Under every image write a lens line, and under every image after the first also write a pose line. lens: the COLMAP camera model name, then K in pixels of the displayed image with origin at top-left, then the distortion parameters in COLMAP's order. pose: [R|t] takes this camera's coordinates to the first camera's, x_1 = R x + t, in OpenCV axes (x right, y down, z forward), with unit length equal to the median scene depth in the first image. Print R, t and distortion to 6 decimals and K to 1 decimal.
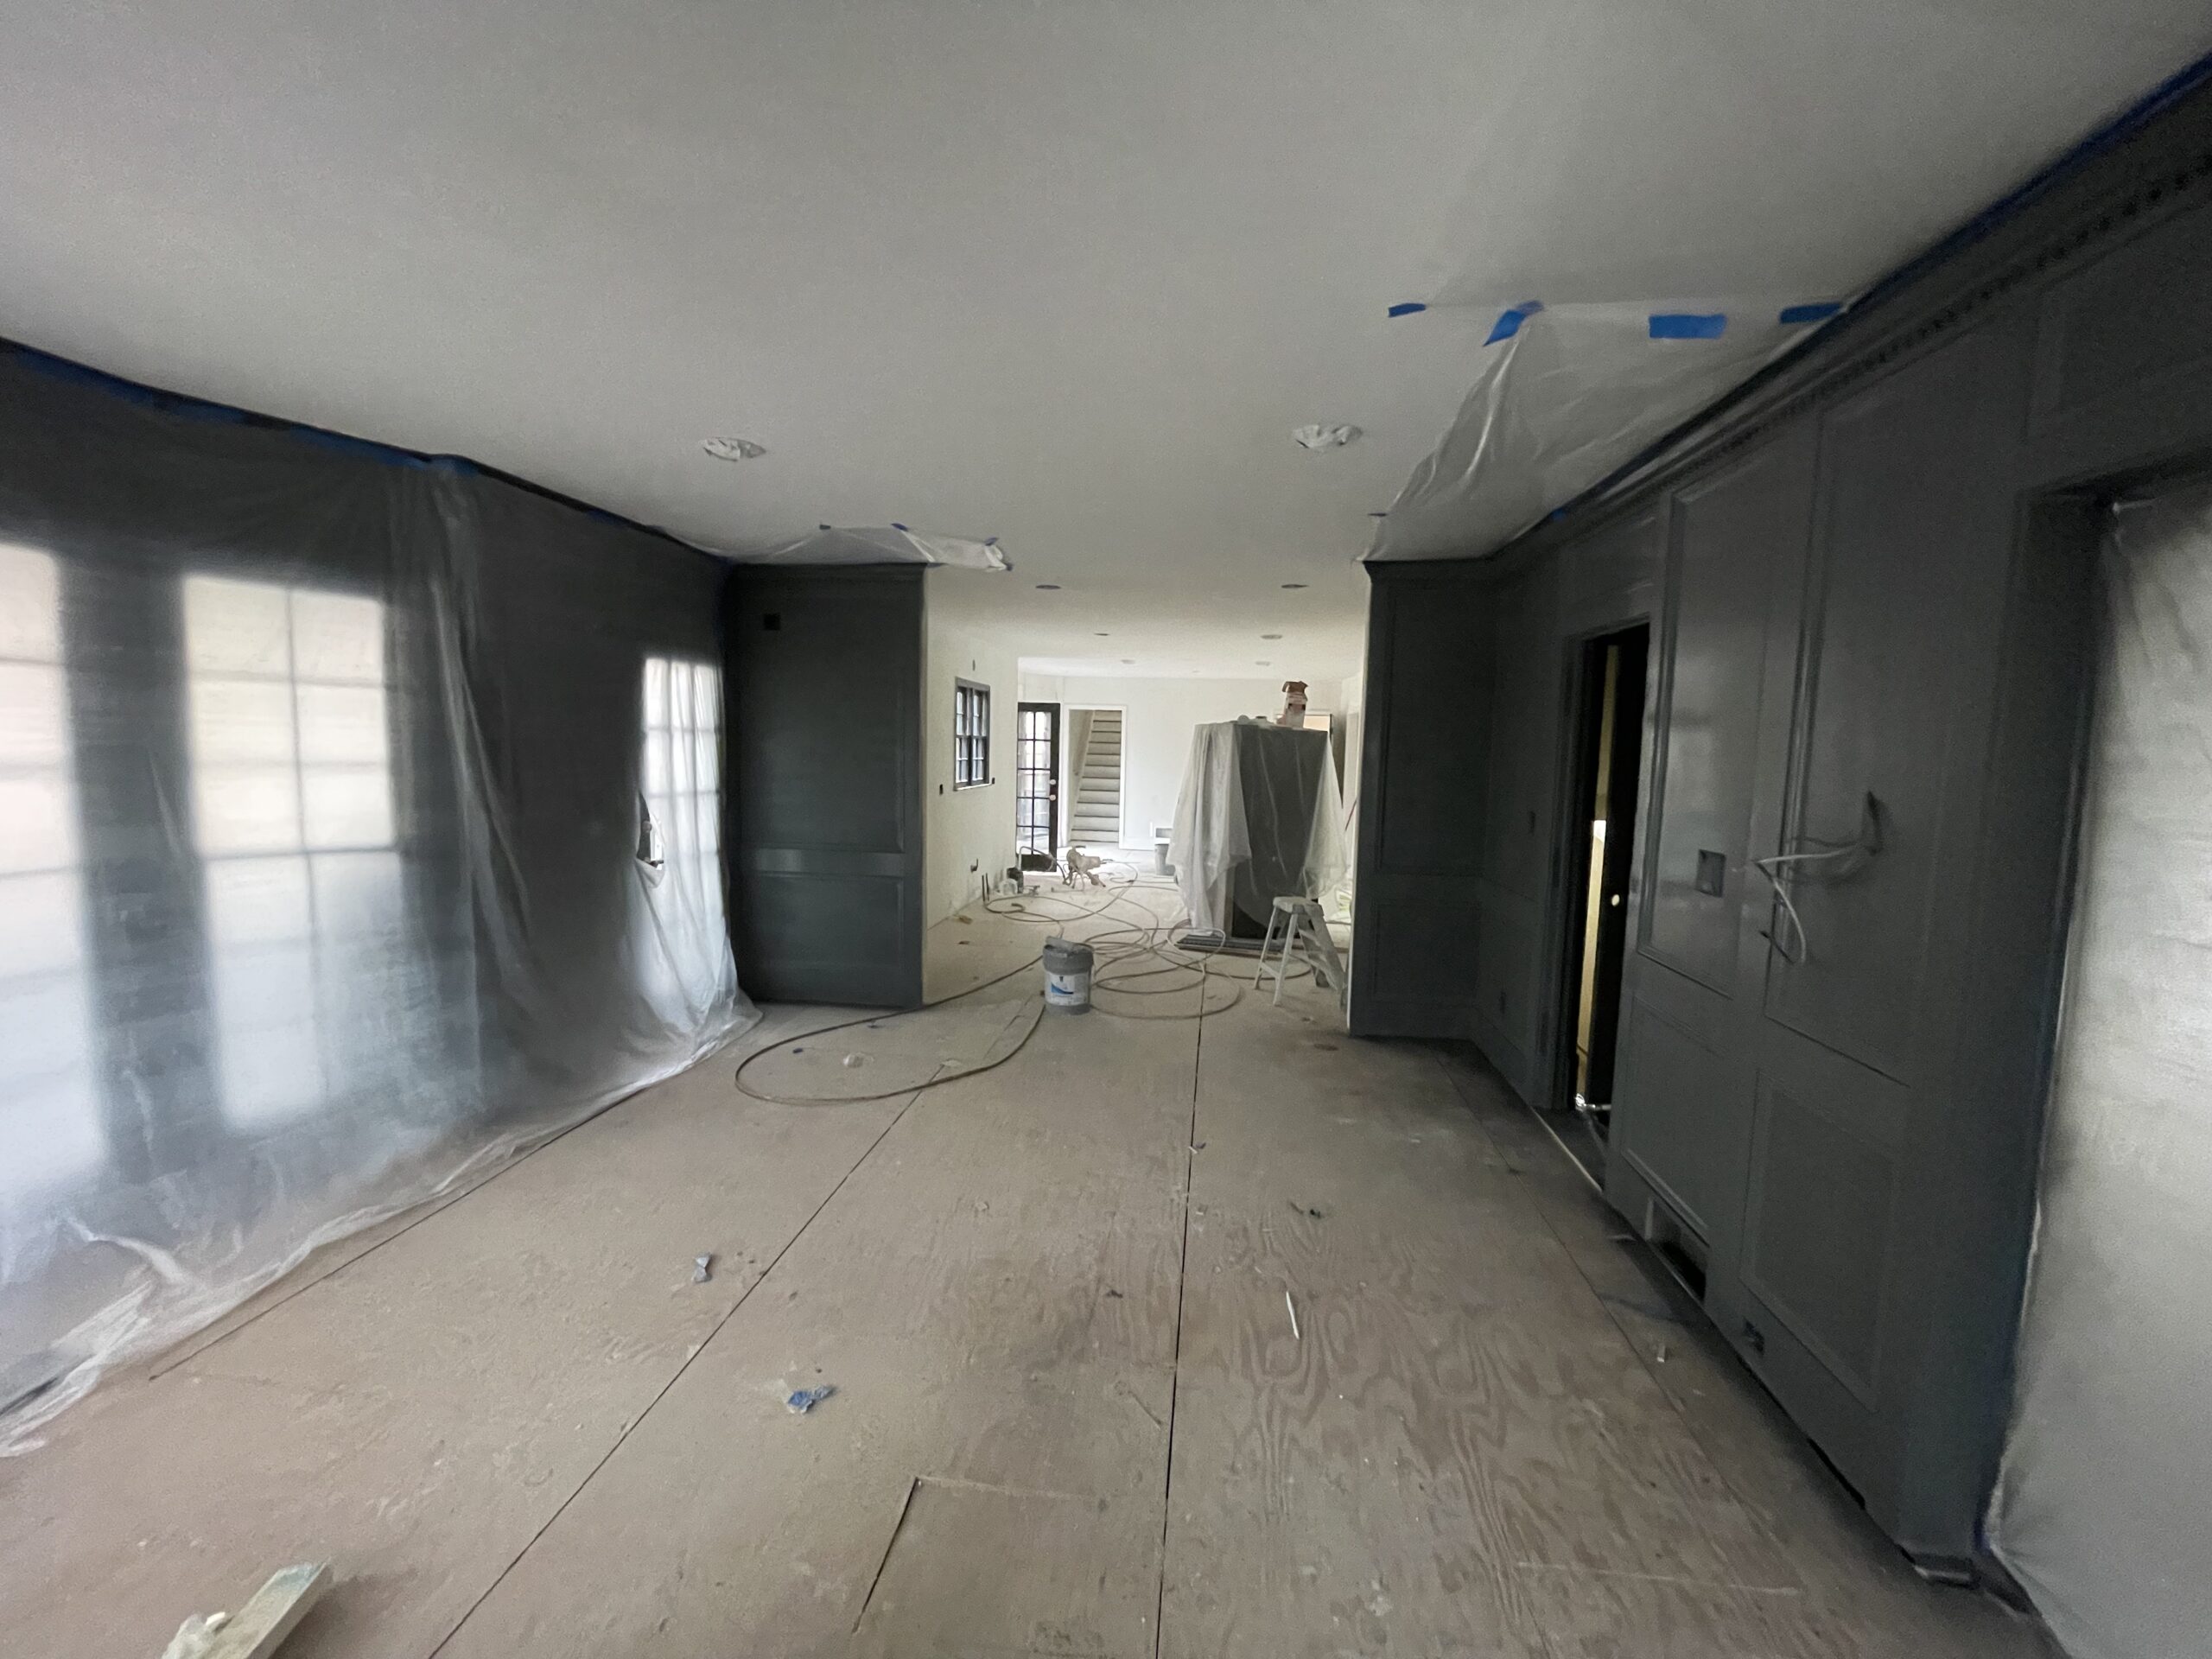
lens RADIAL K [[890.5, 0, 1113.2], [0, 890.5, 827.5], [0, 0, 1]] dist [-0.003577, -0.000169]
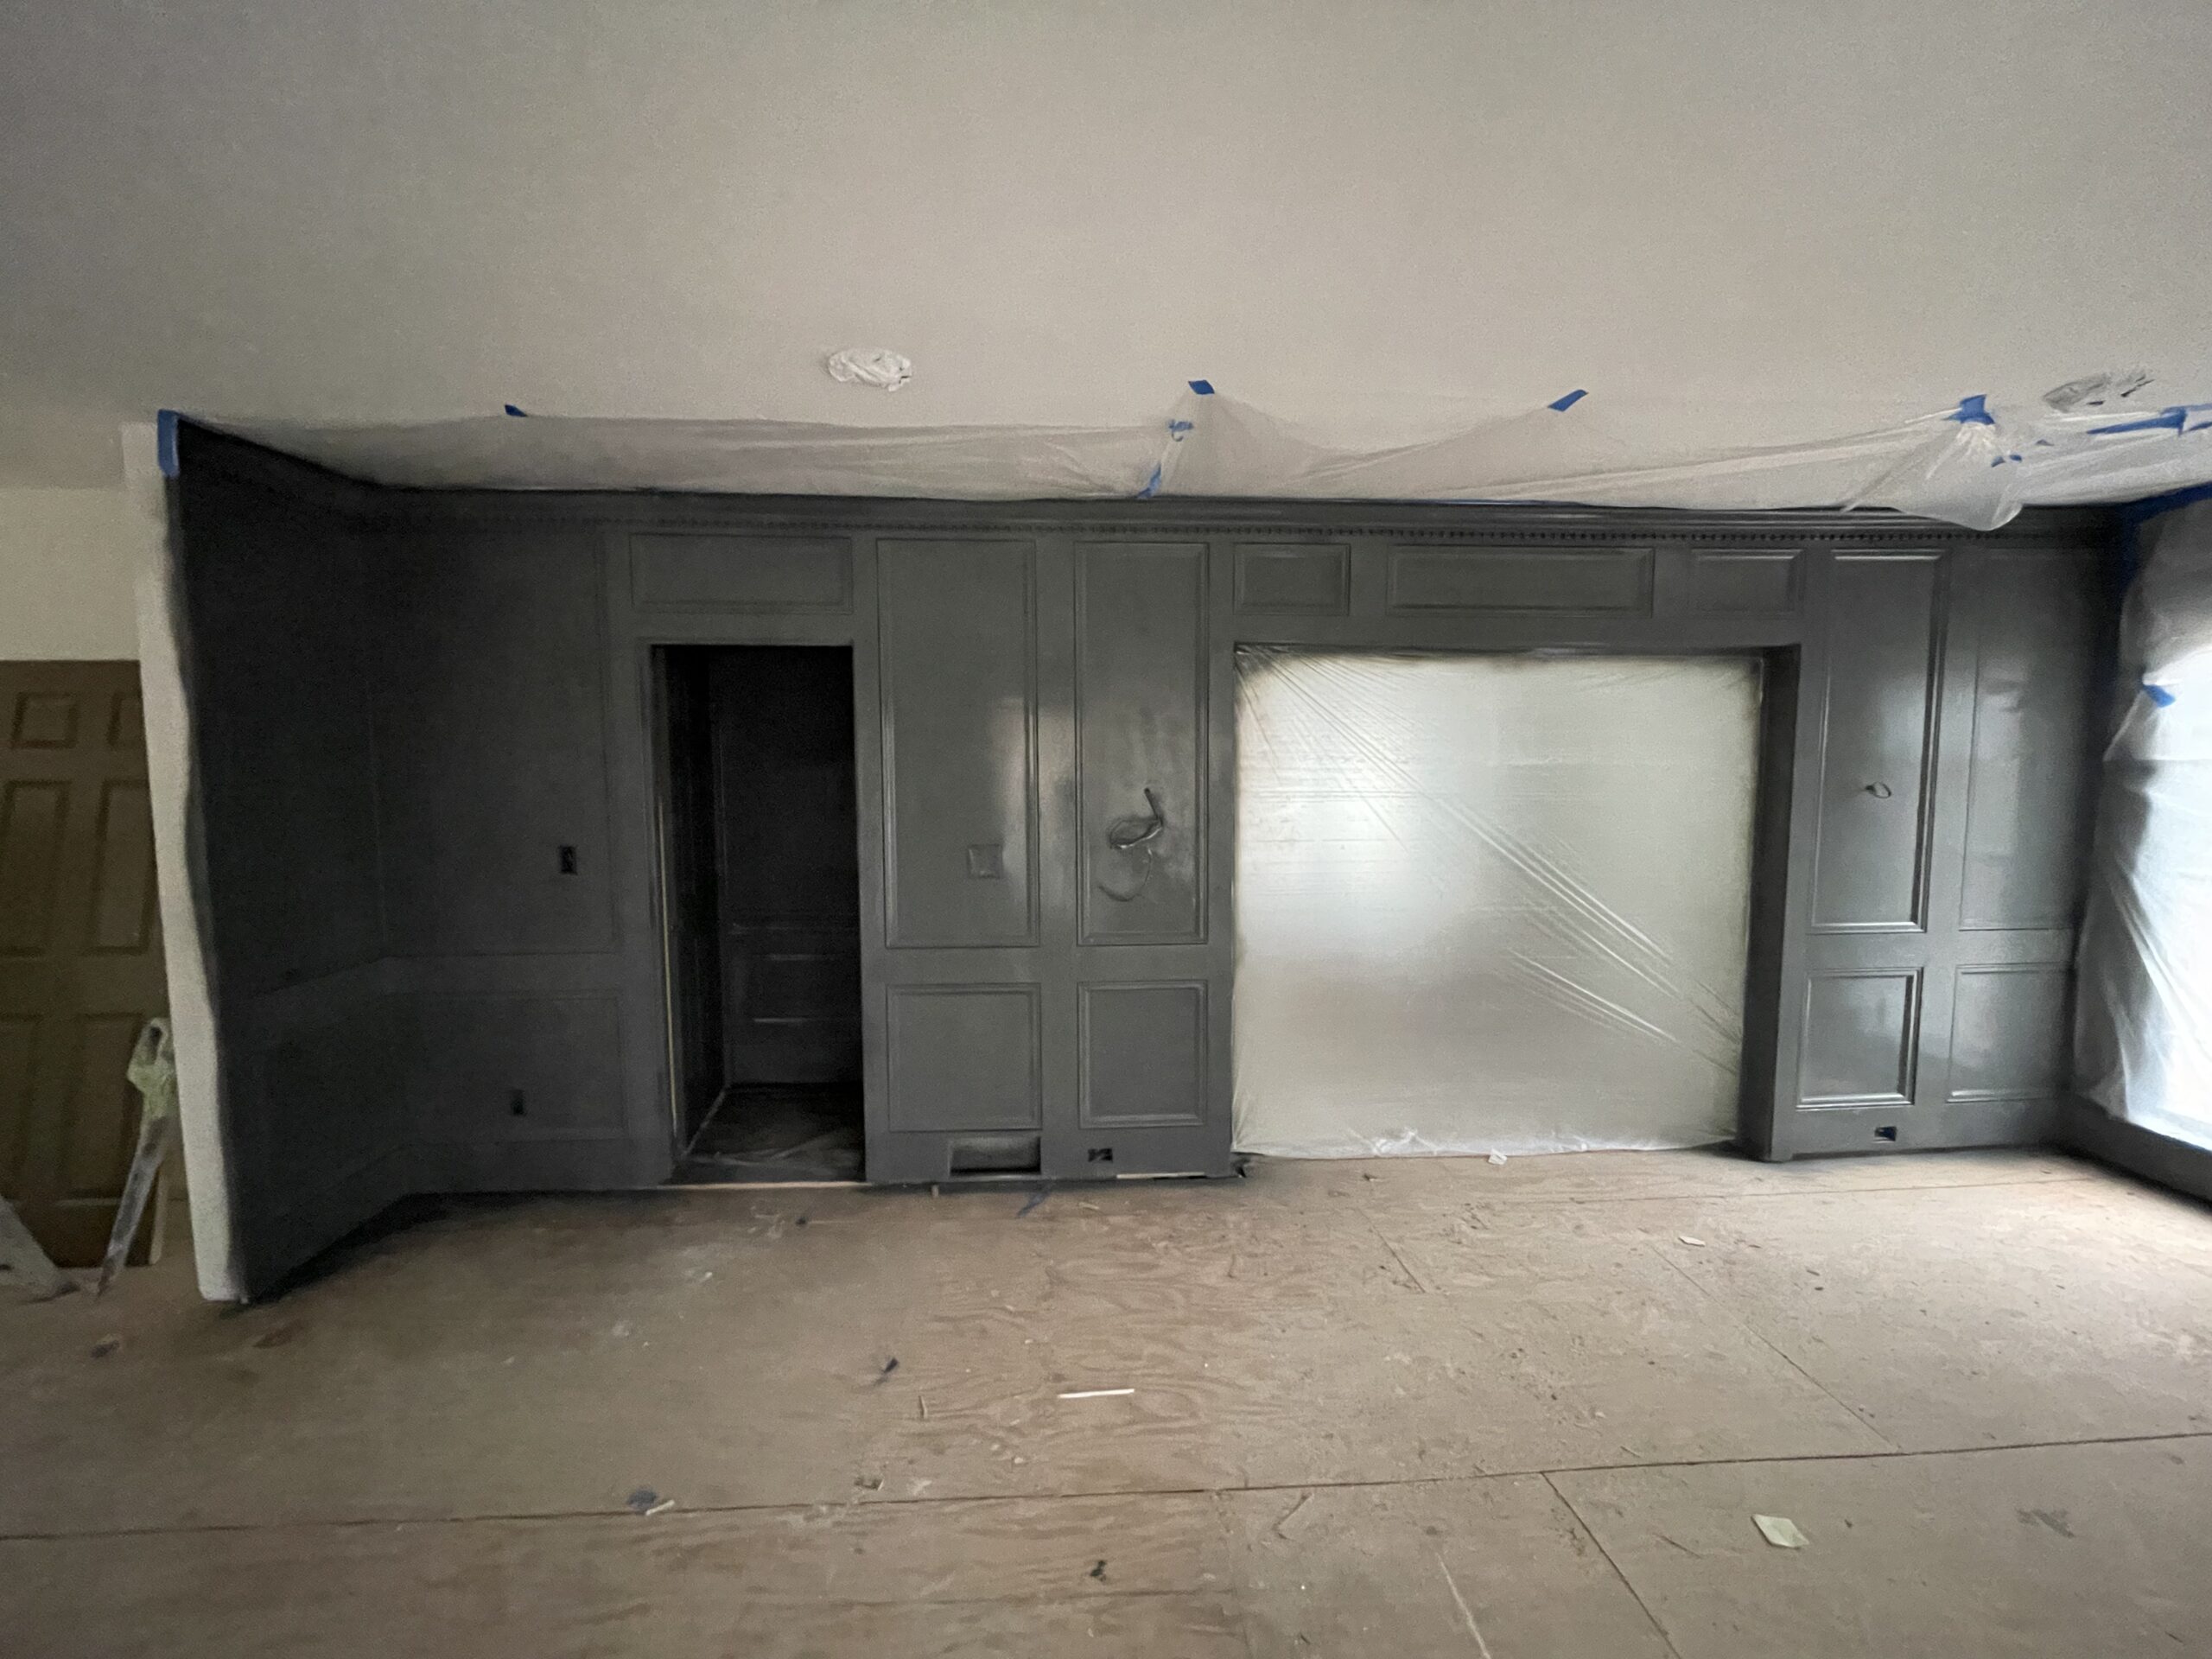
lens RADIAL K [[890.5, 0, 1111.7], [0, 890.5, 822.9], [0, 0, 1]] dist [-0.003577, -0.000169]
pose [[-0.168027, -0.097736, 0.980925, -0.634856], [0.092455, 0.989124, 0.114390, -0.135955], [-0.981437, 0.109912, -0.157164, 1.050044]]
